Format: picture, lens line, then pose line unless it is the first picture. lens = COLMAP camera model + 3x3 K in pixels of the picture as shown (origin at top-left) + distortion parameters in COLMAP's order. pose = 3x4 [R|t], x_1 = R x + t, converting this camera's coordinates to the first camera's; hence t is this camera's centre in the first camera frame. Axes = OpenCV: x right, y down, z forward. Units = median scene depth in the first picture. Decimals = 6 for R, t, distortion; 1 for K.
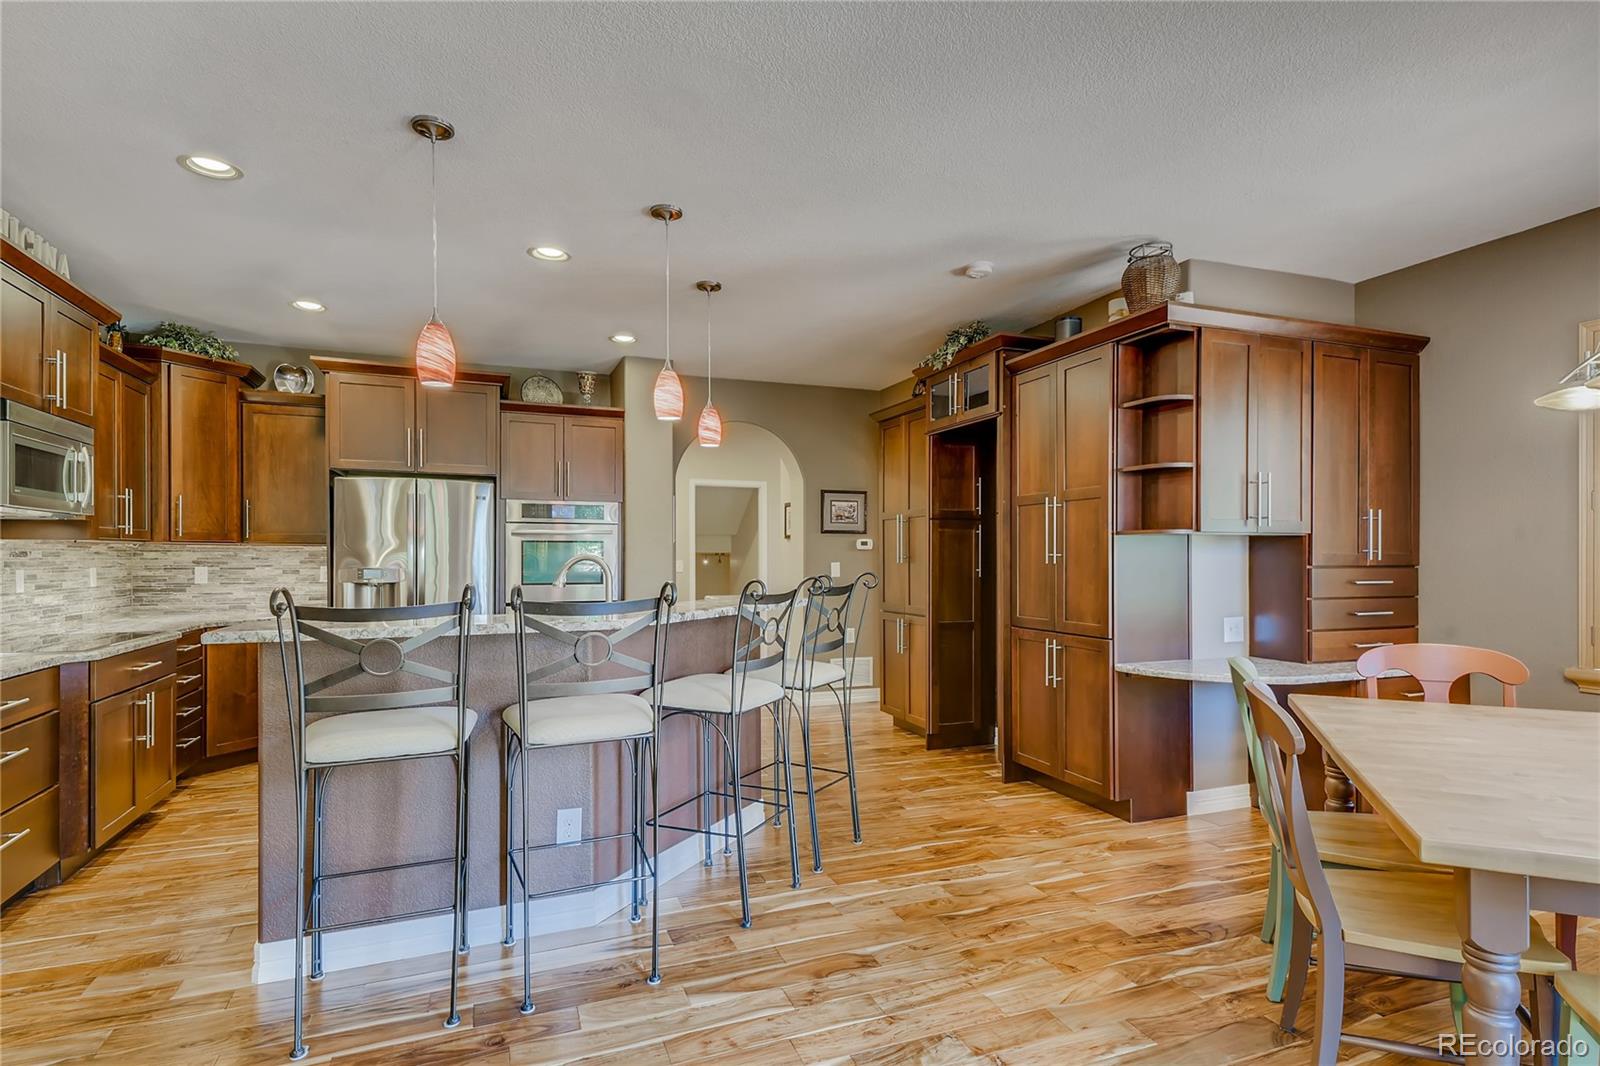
lens RADIAL K [[797.2, 0, 807.7], [0, 797.2, 553.8], [0, 0, 1]] dist [0.012638, -0.007608]
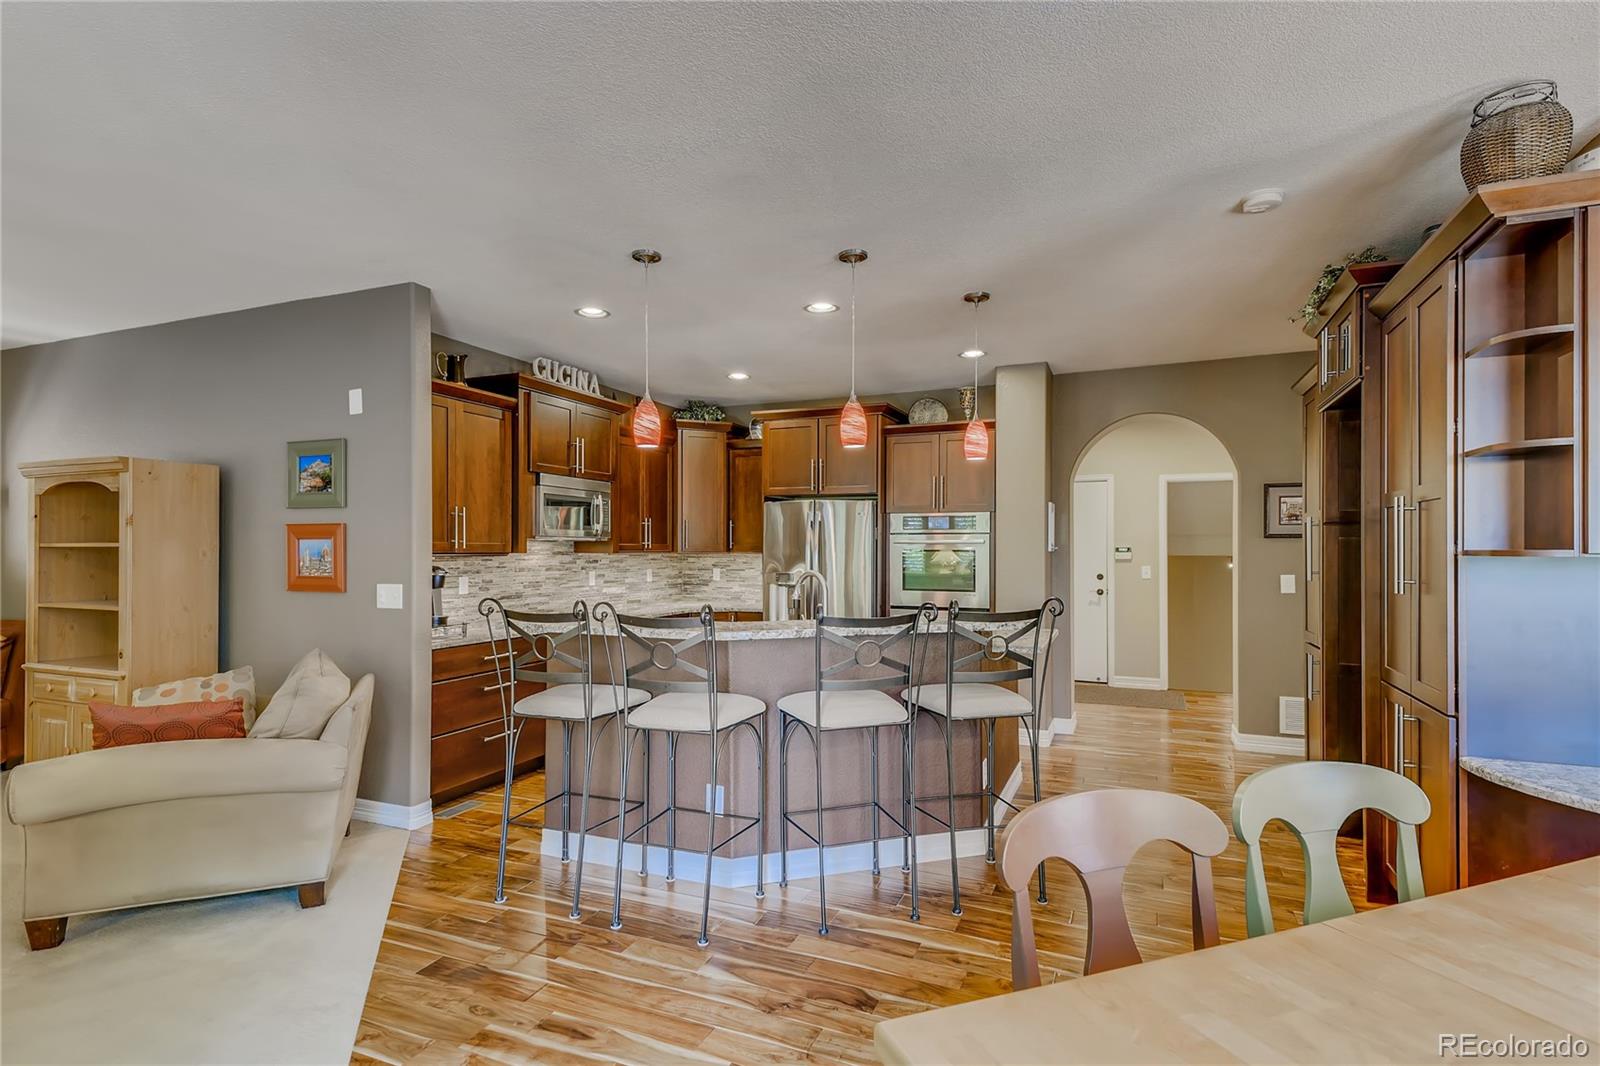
lens RADIAL K [[797.2, 0, 803.1], [0, 797.2, 540.1], [0, 0, 1]] dist [0.012638, -0.007608]
pose [[0.705718, -0.006007, -0.708467, 0.424714], [0.001654, 0.999975, -0.006832, -0.029552], [0.708491, 0.003649, 0.705711, 0.152748]]
